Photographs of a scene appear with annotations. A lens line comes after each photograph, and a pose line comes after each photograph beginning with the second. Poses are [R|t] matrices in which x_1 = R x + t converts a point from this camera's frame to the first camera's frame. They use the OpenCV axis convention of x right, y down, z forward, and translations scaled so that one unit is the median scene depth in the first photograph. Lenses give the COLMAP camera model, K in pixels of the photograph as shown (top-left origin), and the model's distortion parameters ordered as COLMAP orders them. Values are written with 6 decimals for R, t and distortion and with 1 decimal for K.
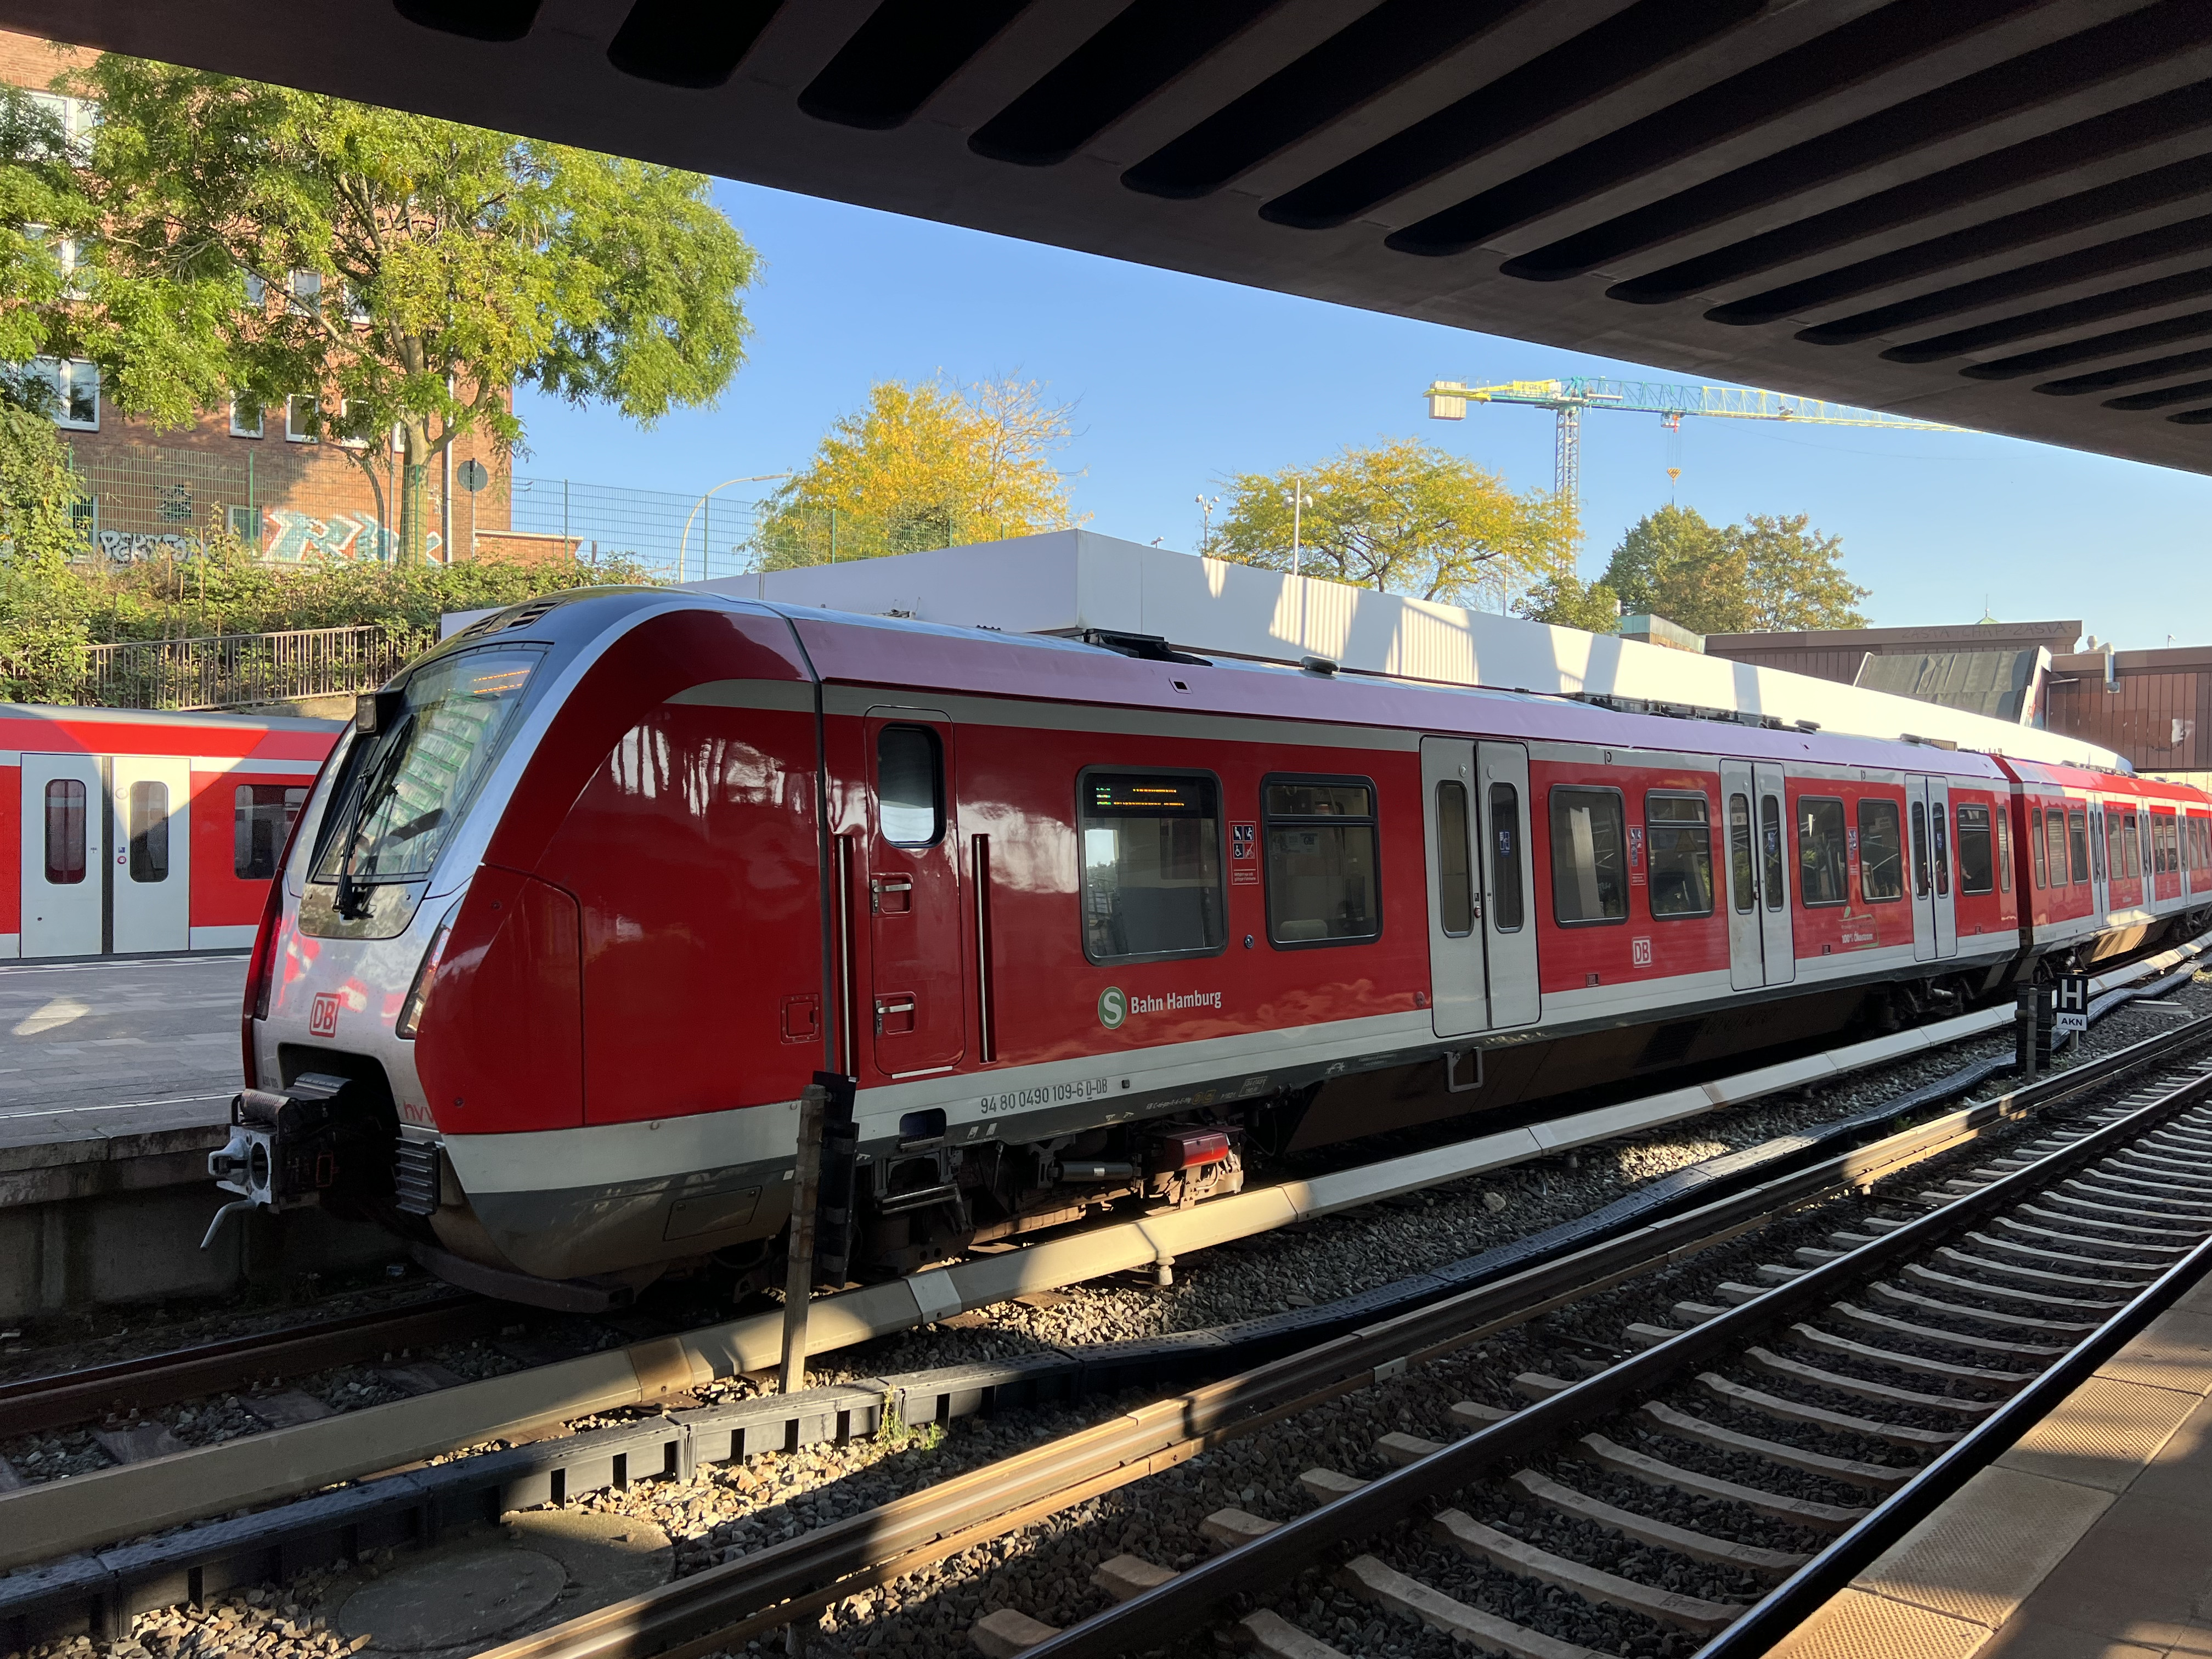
lens RADIAL K [[1654.7, 0, 1114.5], [0, 1654.7, 827.9], [0, 0, 1]] dist [0.038768, -0.037941]
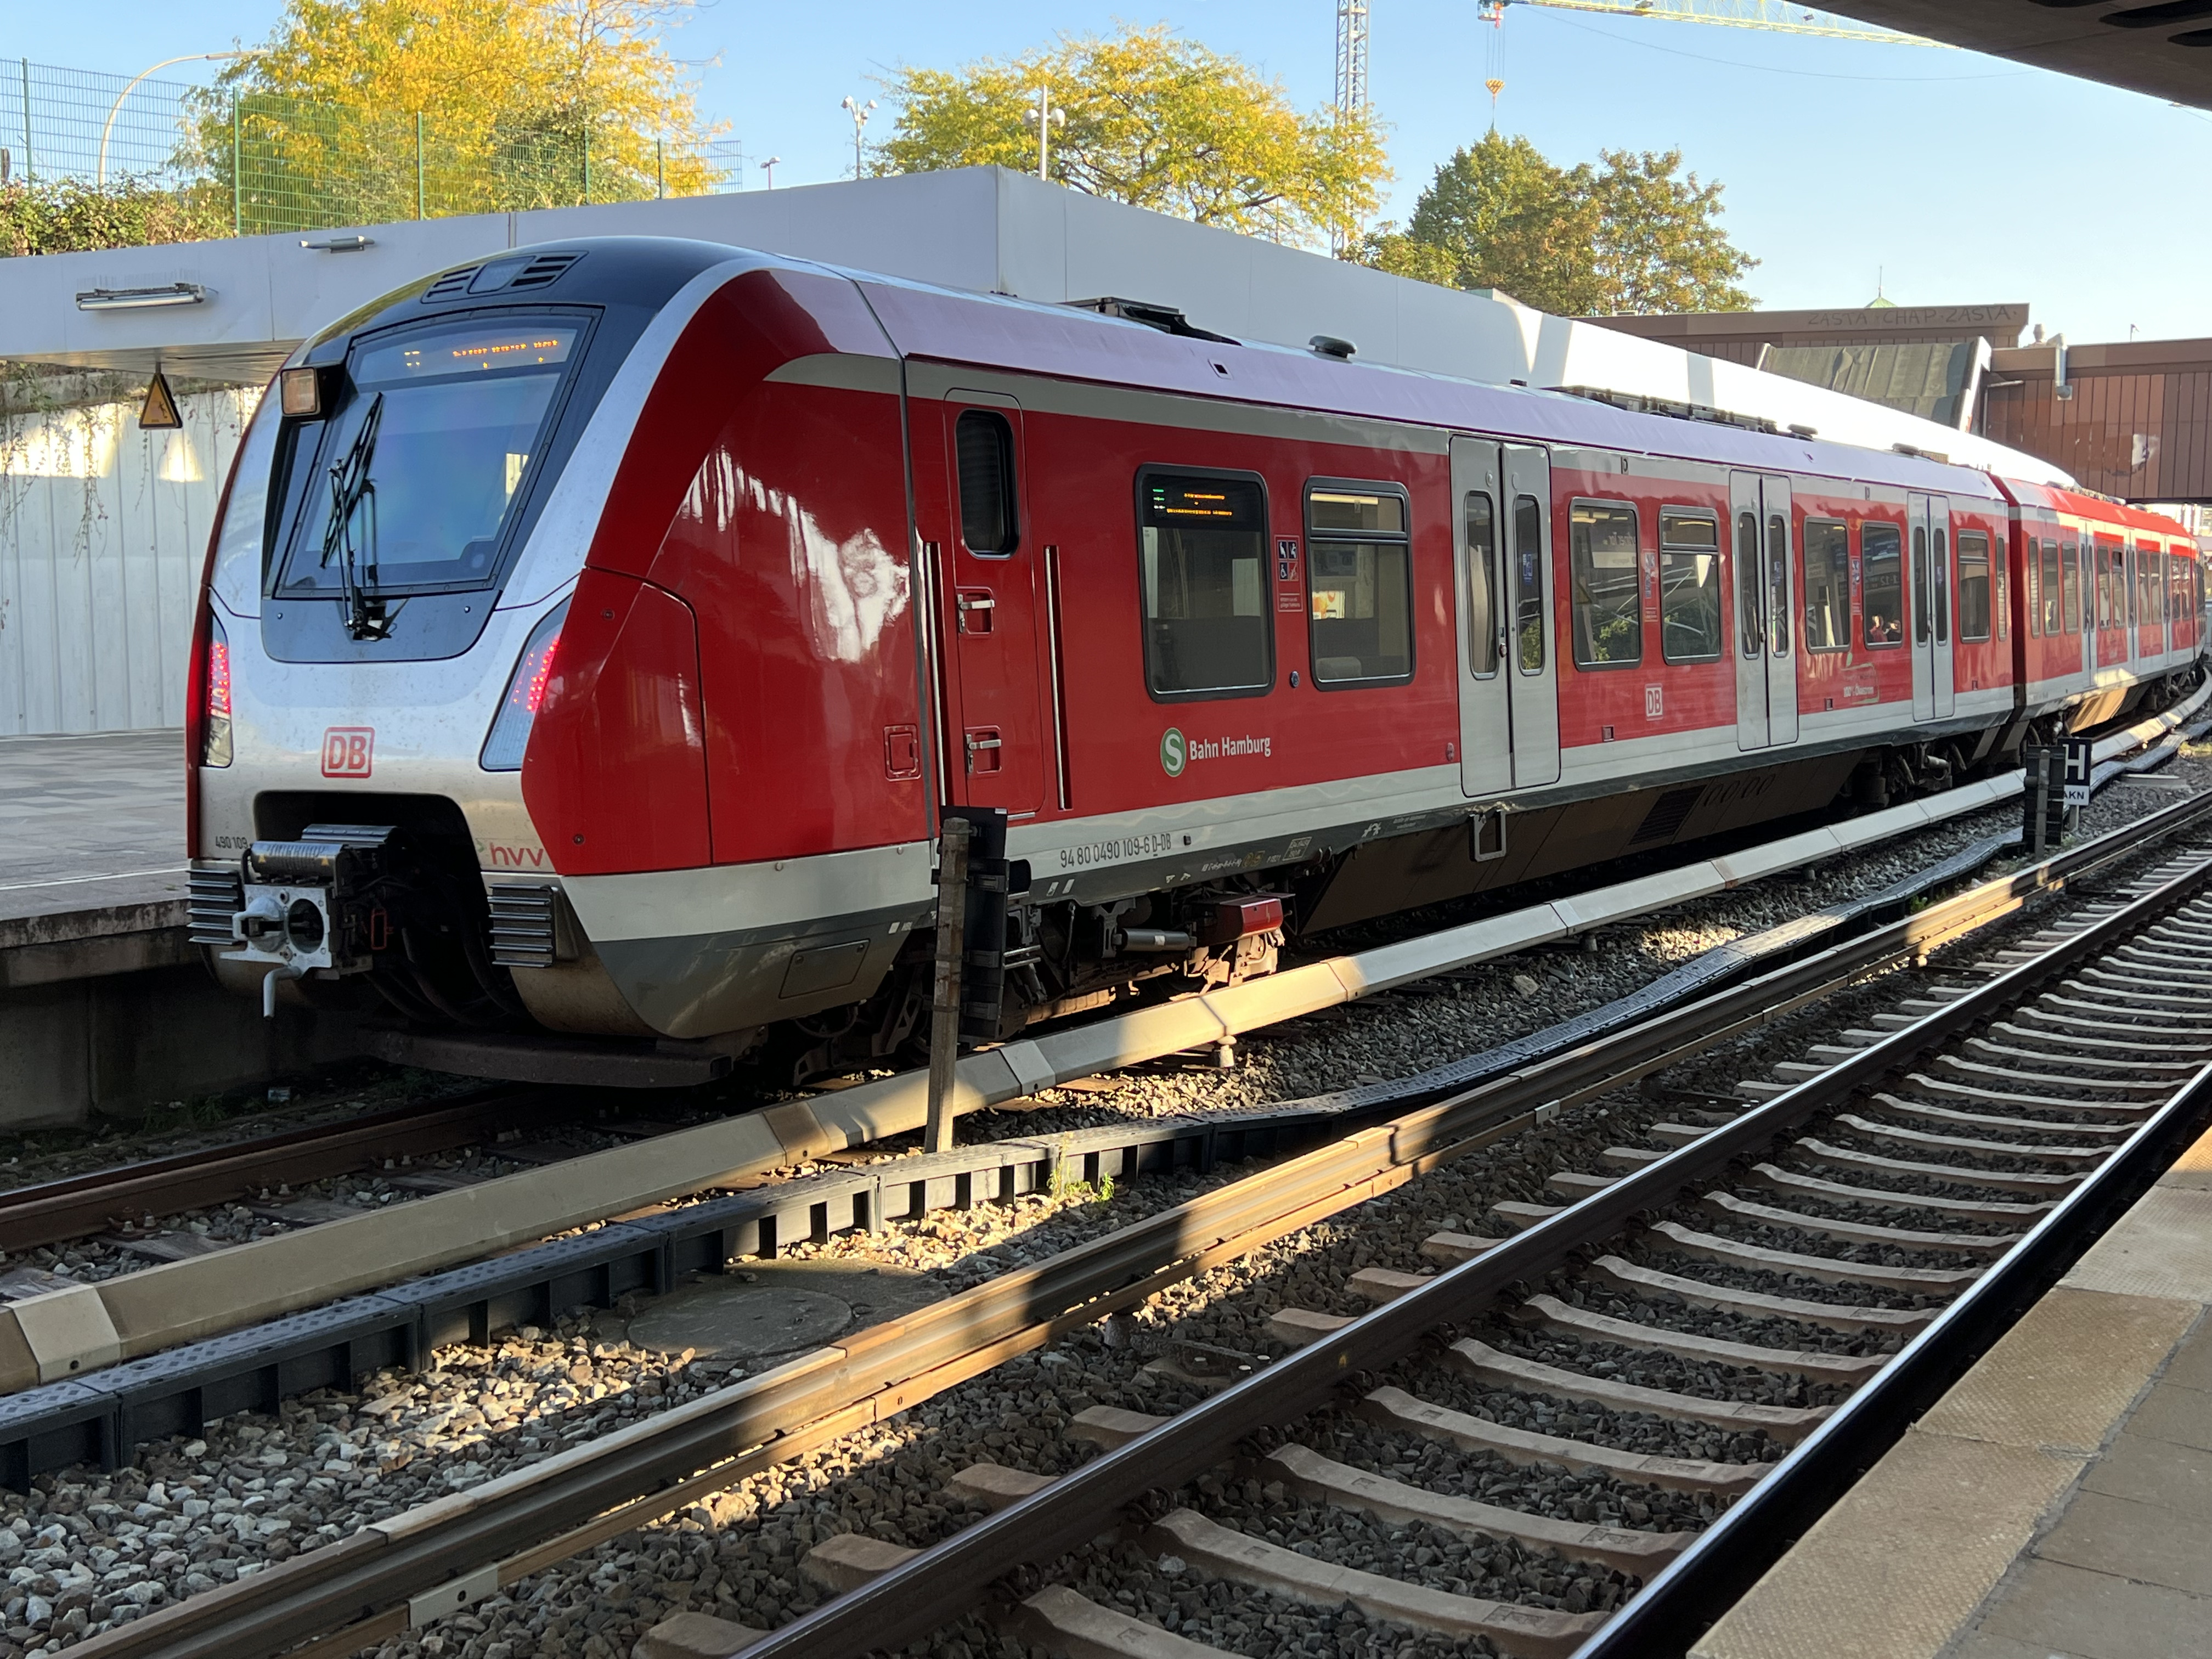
lens RADIAL K [[2400.4, 0, 1097.4], [0, 2400.4, 834.5], [0, 0, 1]] dist [0.039004, 0.000000]
pose [[0.984444, -0.024505, 0.173982, -0.155183], [0.007191, 0.995016, 0.099460, 0.017388], [-0.175552, -0.096662, 0.979713, -0.128845]]
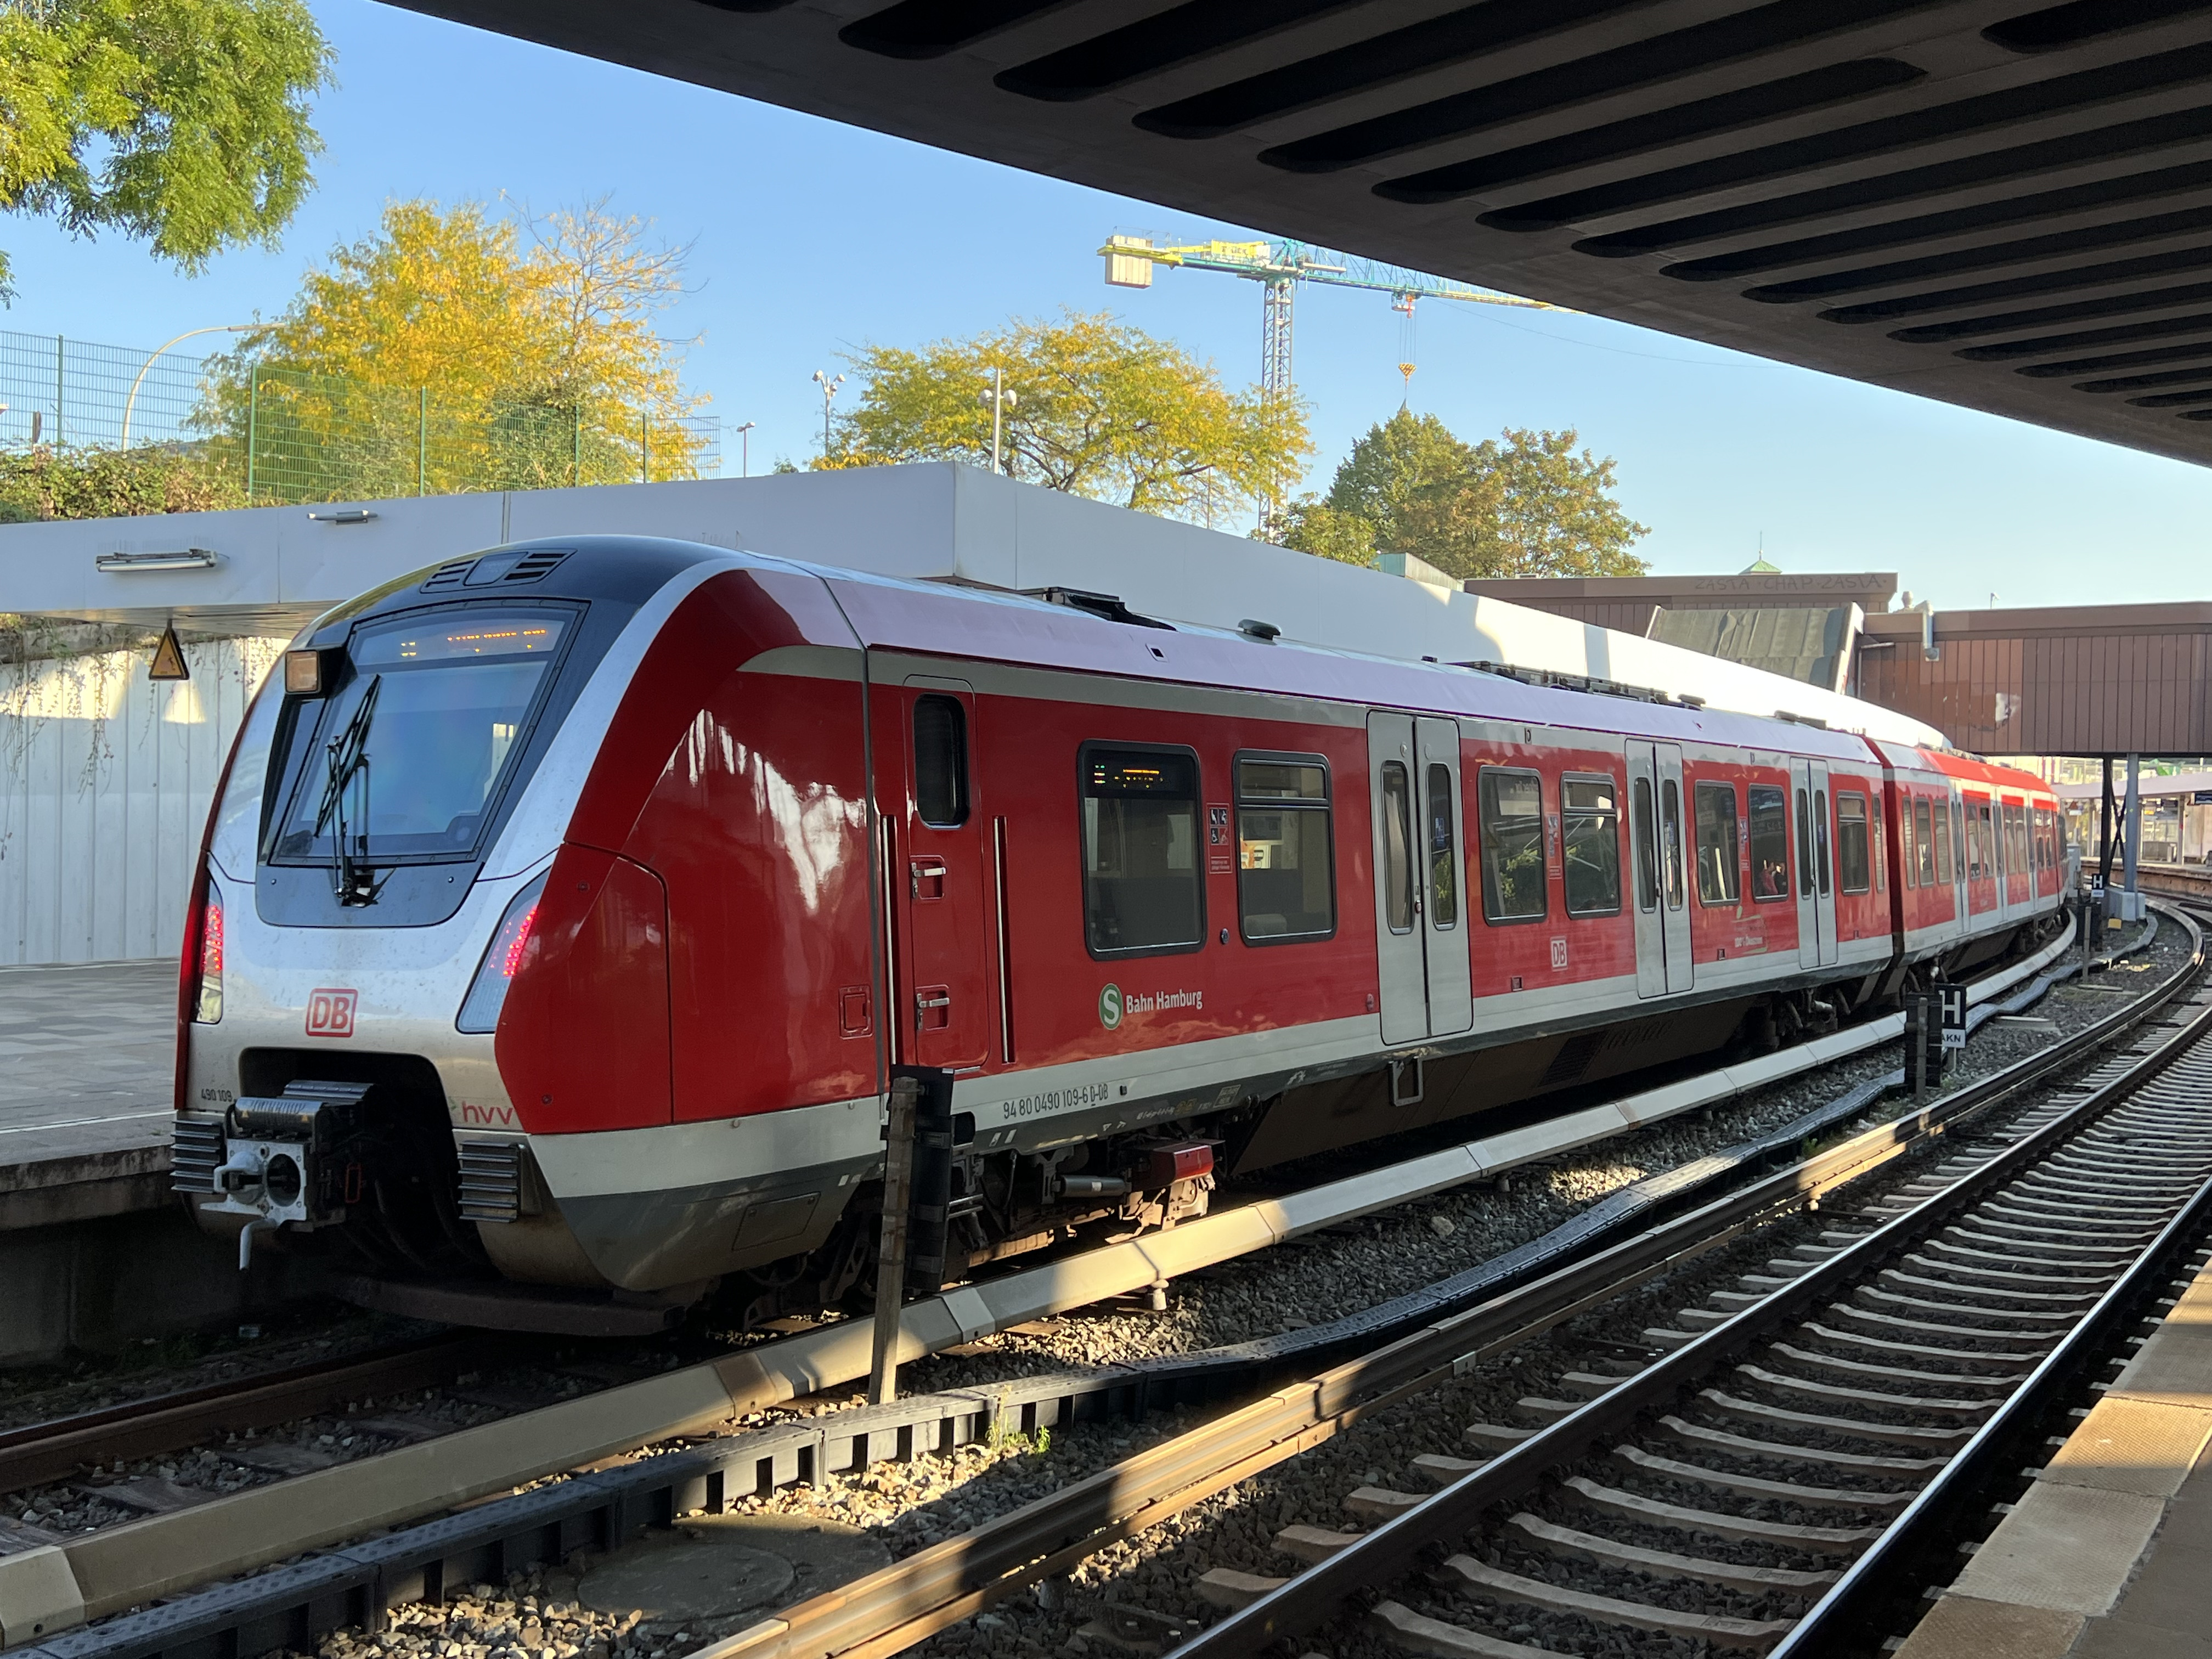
lens RADIAL K [[2255.7, 0, 1078.8], [0, 2255.7, 804.1], [0, 0, 1]] dist [0.034242, 0.000000]
pose [[0.981302, 0.006339, 0.192368, -0.155890], [-0.005084, 0.999962, -0.007016, 0.003580], [-0.192405, 0.005907, 0.981298, -0.130778]]
